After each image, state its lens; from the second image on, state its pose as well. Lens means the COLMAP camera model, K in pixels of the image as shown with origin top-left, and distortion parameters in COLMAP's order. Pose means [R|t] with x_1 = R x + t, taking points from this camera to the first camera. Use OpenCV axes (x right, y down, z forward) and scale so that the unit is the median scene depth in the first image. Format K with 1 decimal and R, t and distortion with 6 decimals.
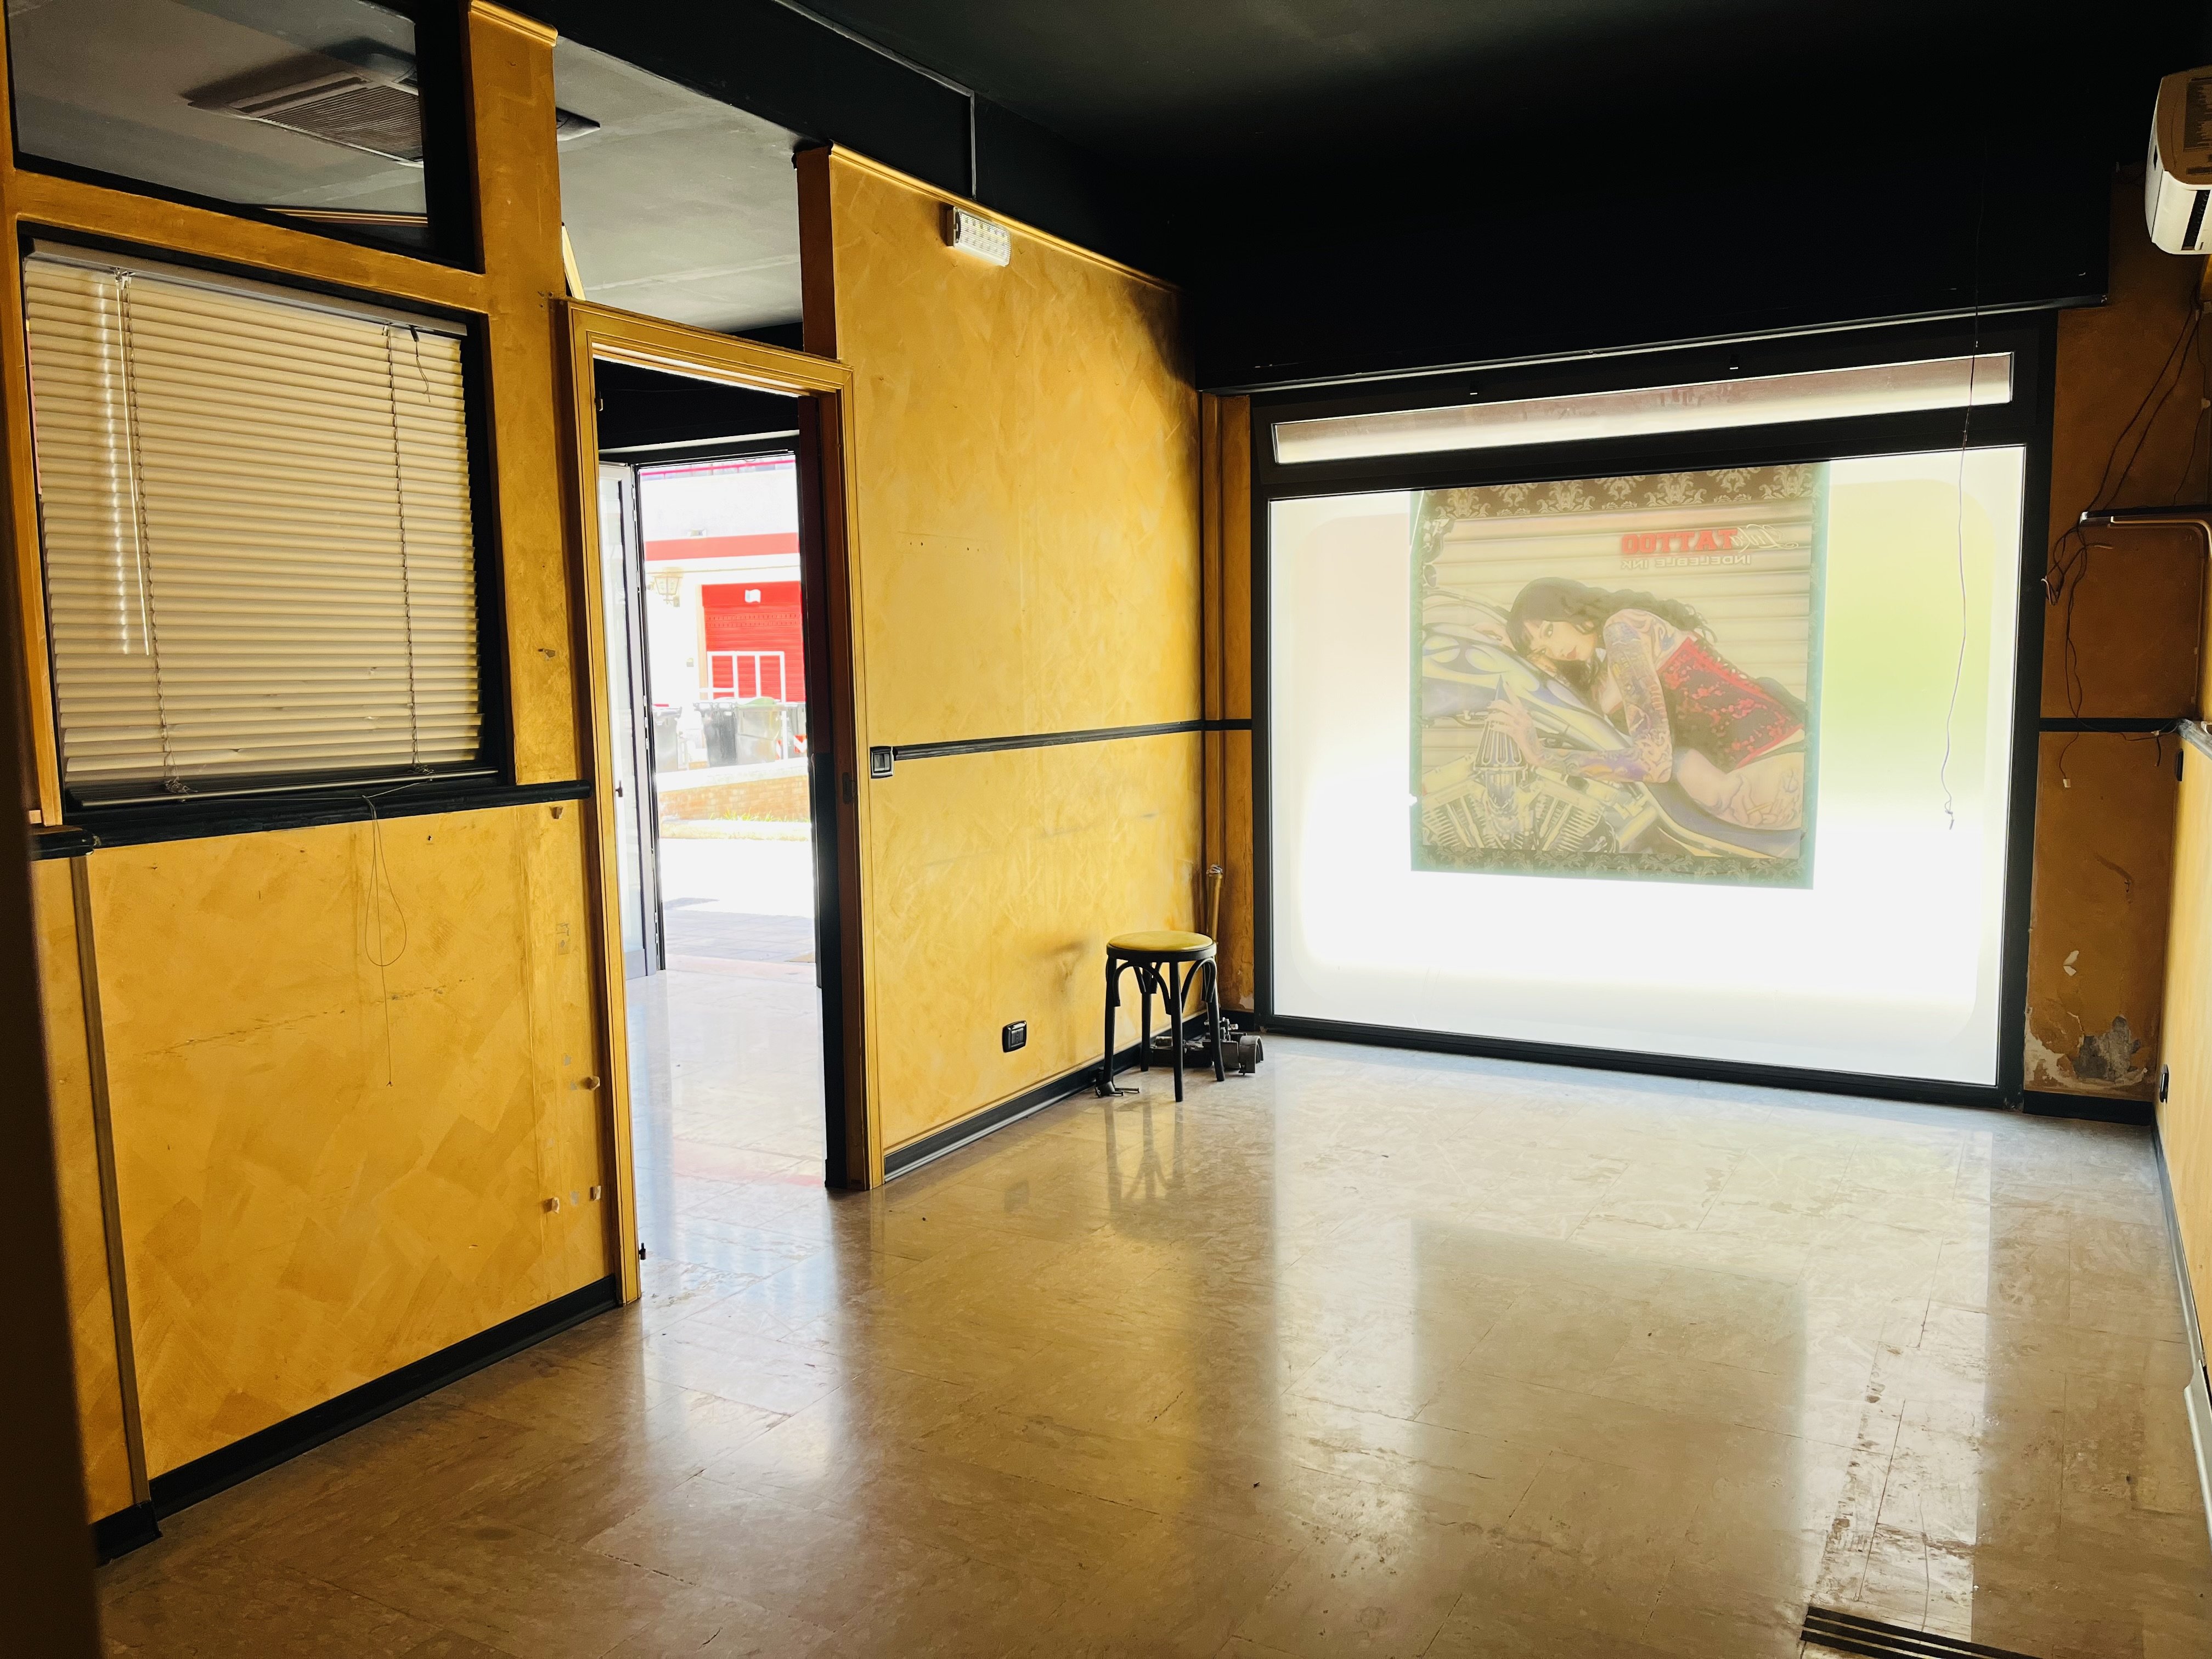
lens RADIAL K [[1687.6, 0, 1097.4], [0, 1687.6, 830.6], [0, 0, 1]] dist [0.075020, -0.093736]
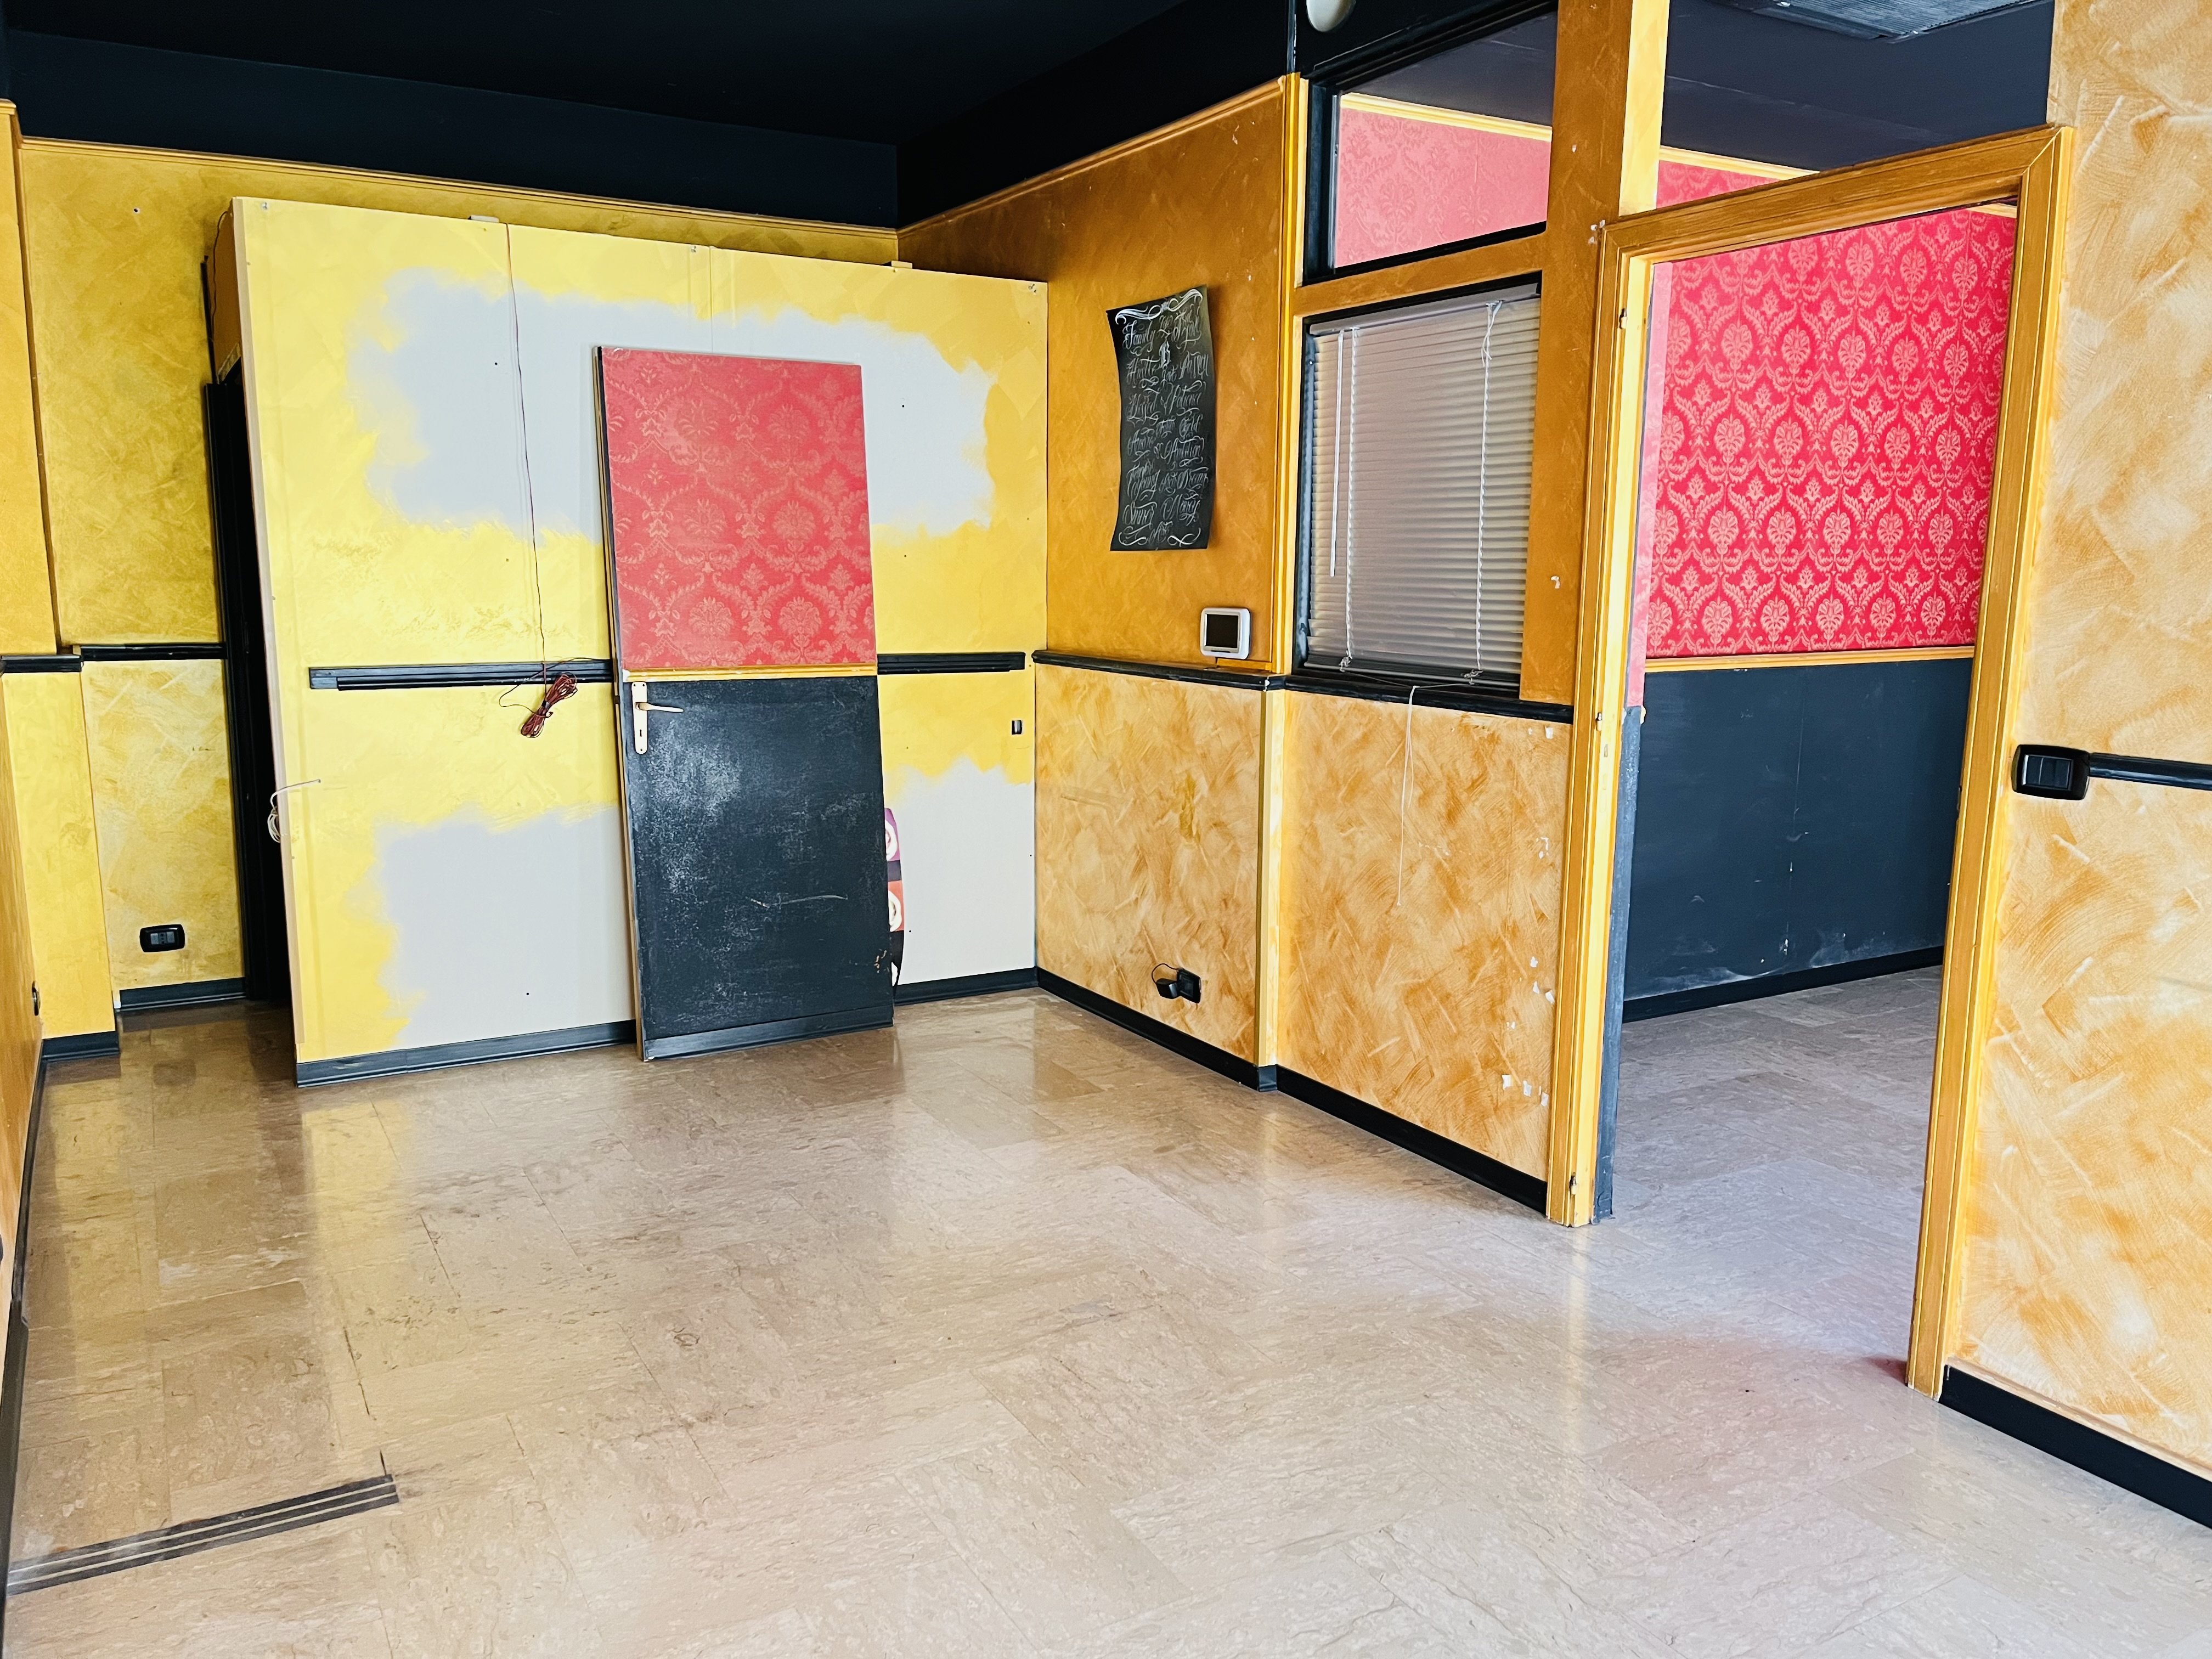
lens RADIAL K [[1687.6, 0, 1094.1], [0, 1687.6, 839.4], [0, 0, 1]] dist [0.075020, -0.093736]
pose [[-0.512446, 0.159943, -0.843693, 0.789800], [-0.083345, 0.968598, 0.234245, -0.183739], [0.854665, 0.190355, -0.483024, 1.384913]]
